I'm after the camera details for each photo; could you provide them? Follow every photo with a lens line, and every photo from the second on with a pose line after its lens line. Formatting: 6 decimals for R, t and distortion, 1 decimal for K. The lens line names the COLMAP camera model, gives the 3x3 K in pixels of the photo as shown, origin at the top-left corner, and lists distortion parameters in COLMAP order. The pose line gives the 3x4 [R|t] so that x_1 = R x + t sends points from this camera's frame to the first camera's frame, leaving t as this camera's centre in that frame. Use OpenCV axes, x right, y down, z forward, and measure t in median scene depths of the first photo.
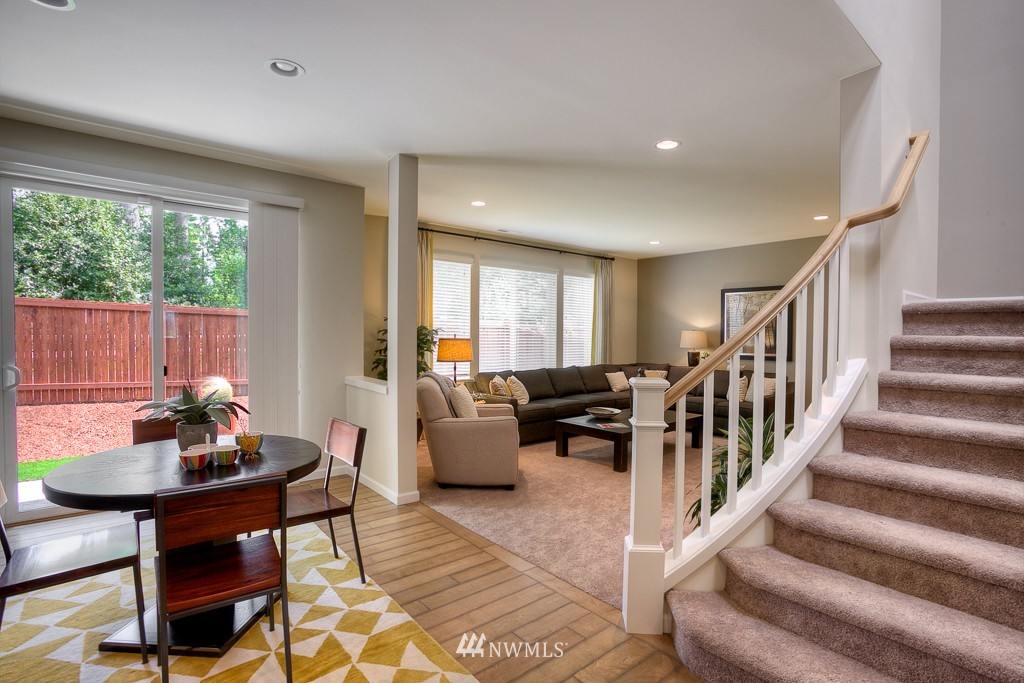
lens RADIAL K [[496.8, 0, 514.9], [0, 496.8, 340.1], [0, 0, 1]] dist [-0.052127, 0.020514]
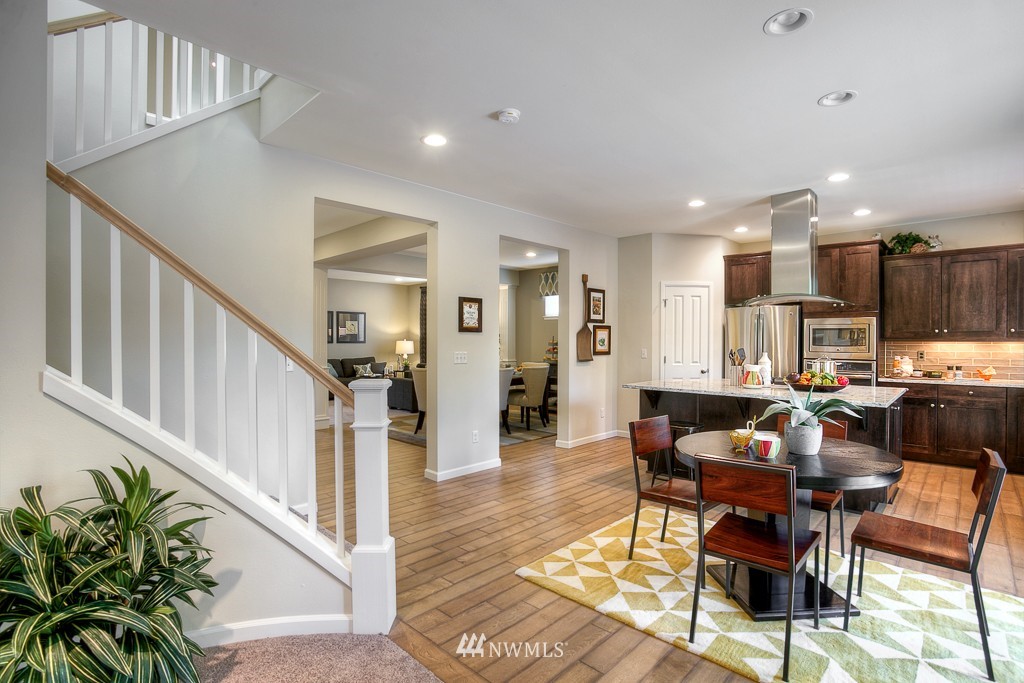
lens RADIAL K [[496.8, 0, 522.0], [0, 496.8, 345.2], [0, 0, 1]] dist [-0.052127, 0.020514]
pose [[-0.992833, -0.005832, -0.119366, 0.047320], [-0.008589, 0.999708, 0.022591, -0.009263], [0.119199, 0.023455, -0.992593, 1.136170]]
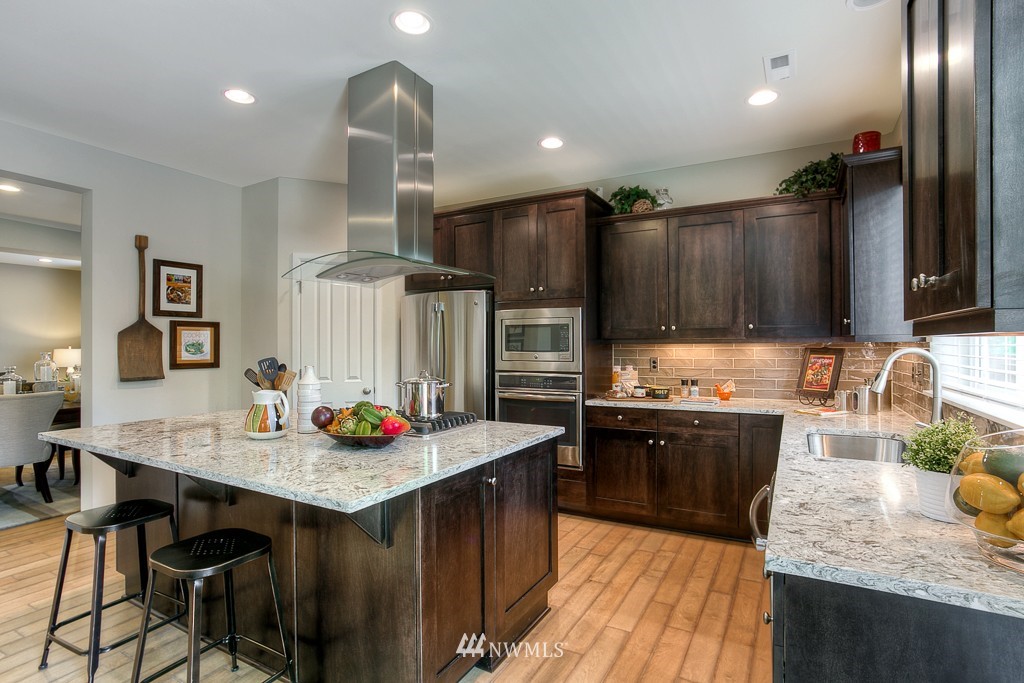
lens RADIAL K [[496.8, 0, 521.5], [0, 496.8, 346.7], [0, 0, 1]] dist [-0.052127, 0.020514]
pose [[-0.939311, -0.001190, -0.343065, -0.670260], [-0.005589, 0.999914, 0.011835, -0.003511], [0.343022, 0.013034, -0.939237, 0.729004]]
